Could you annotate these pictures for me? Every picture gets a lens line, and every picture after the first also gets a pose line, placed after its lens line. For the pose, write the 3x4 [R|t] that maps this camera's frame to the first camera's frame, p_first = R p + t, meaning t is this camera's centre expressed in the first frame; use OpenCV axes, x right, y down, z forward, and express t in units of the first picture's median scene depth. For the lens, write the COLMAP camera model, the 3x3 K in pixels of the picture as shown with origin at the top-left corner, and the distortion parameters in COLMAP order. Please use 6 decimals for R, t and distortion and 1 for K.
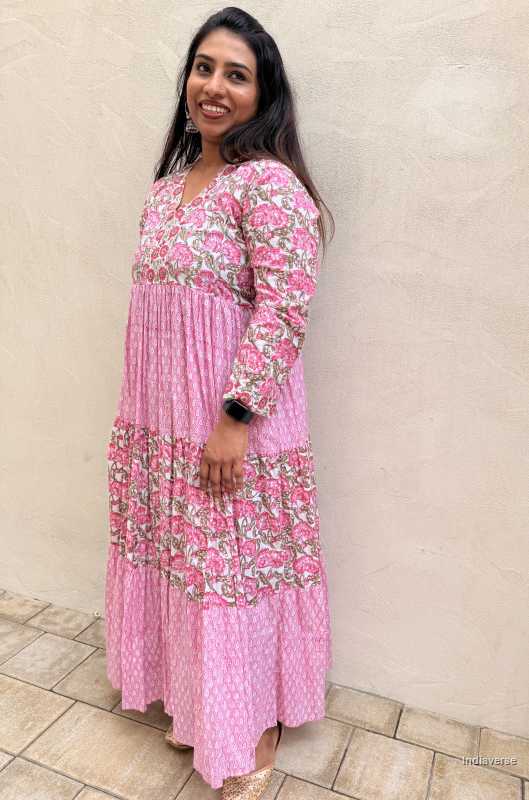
lens RADIAL K [[568.0, 0, 284.4], [0, 568.0, 401.1], [0, 0, 1]] dist [-0.000749, -0.005887]
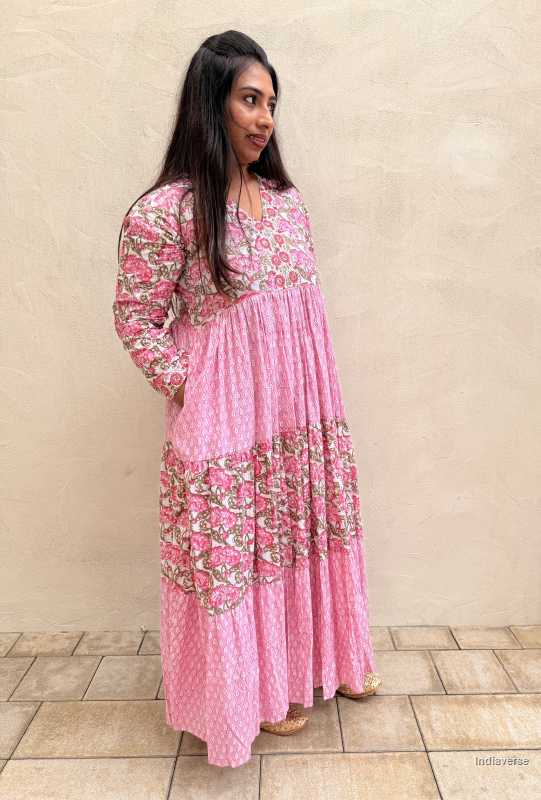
lens RADIAL K [[574.0, 0, 279.6], [0, 574.0, 404.2], [0, 0, 1]] dist [0.000577, -0.001774]
pose [[0.925948, -0.100443, 0.364049, -0.566979], [0.107623, 0.994192, 0.000565, 0.012051], [-0.361992, 0.038657, 0.931379, -0.054104]]
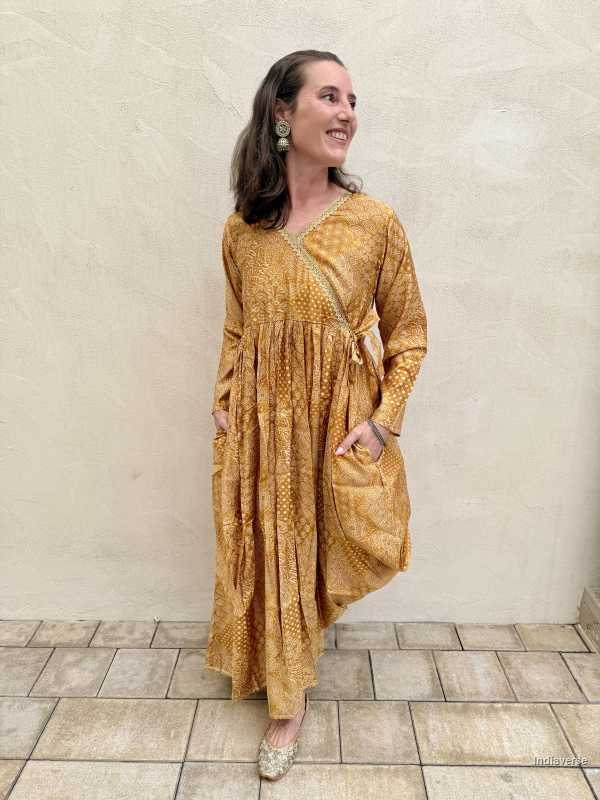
lens RADIAL K [[574.4, 0, 284.3], [0, 574.4, 402.3], [0, 0, 1]] dist [0.002143, -0.004128]
pose [[0.940776, -0.143765, 0.307036, -0.488112], [0.108539, 0.985691, 0.128964, -0.160636], [-0.321184, -0.088001, 0.942919, -0.037493]]
